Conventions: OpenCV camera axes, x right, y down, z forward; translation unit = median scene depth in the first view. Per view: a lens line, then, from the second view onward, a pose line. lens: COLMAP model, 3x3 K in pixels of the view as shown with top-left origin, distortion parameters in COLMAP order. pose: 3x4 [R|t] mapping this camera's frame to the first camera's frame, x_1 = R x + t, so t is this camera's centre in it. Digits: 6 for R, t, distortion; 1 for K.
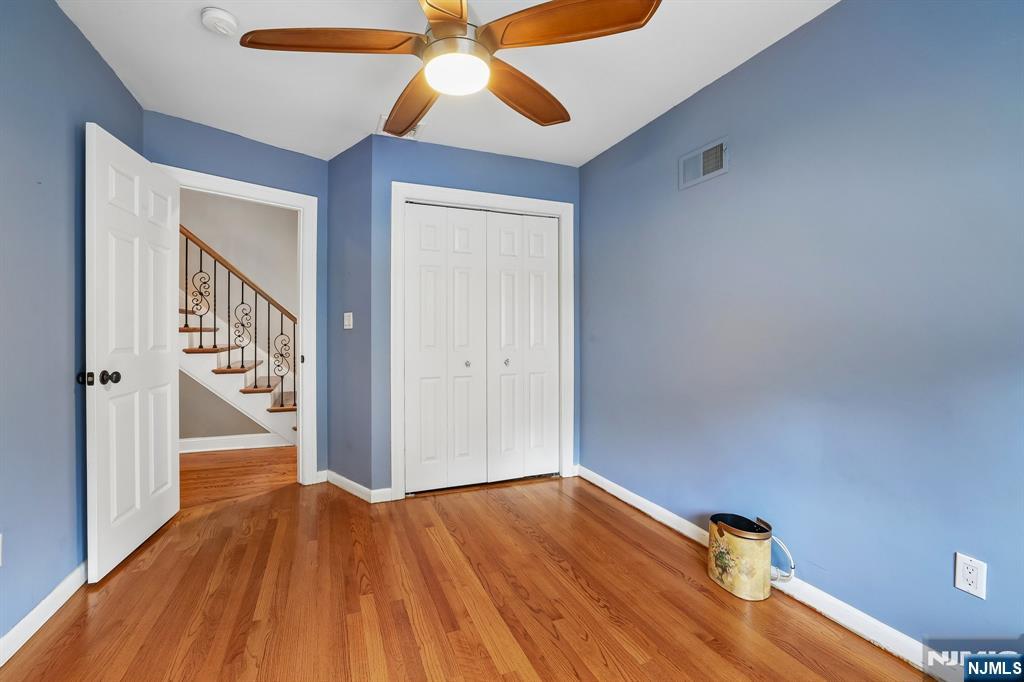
lens RADIAL K [[441.1, 0, 508.9], [0, 441.1, 332.9], [0, 0, 1]] dist [-0.022204, 0.000639]
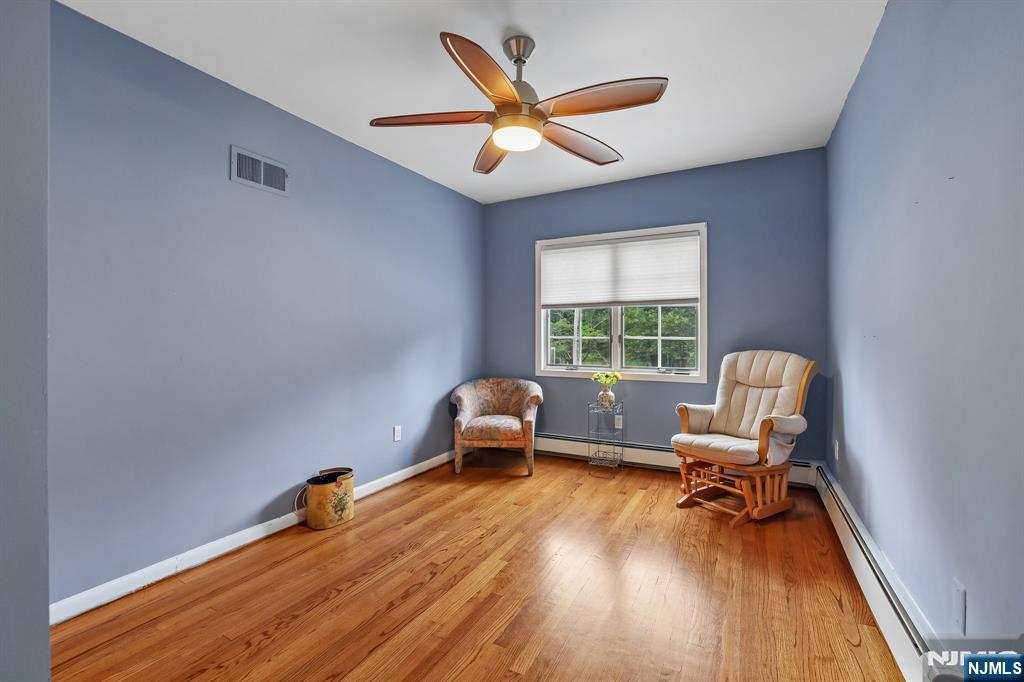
lens RADIAL K [[441.1, 0, 508.5], [0, 441.1, 337.5], [0, 0, 1]] dist [-0.022204, 0.000639]
pose [[-0.623323, -0.003777, 0.781955, -0.879513], [0.004521, 0.999954, 0.008433, -0.000267], [-0.781951, 0.008792, -0.623278, 1.422306]]
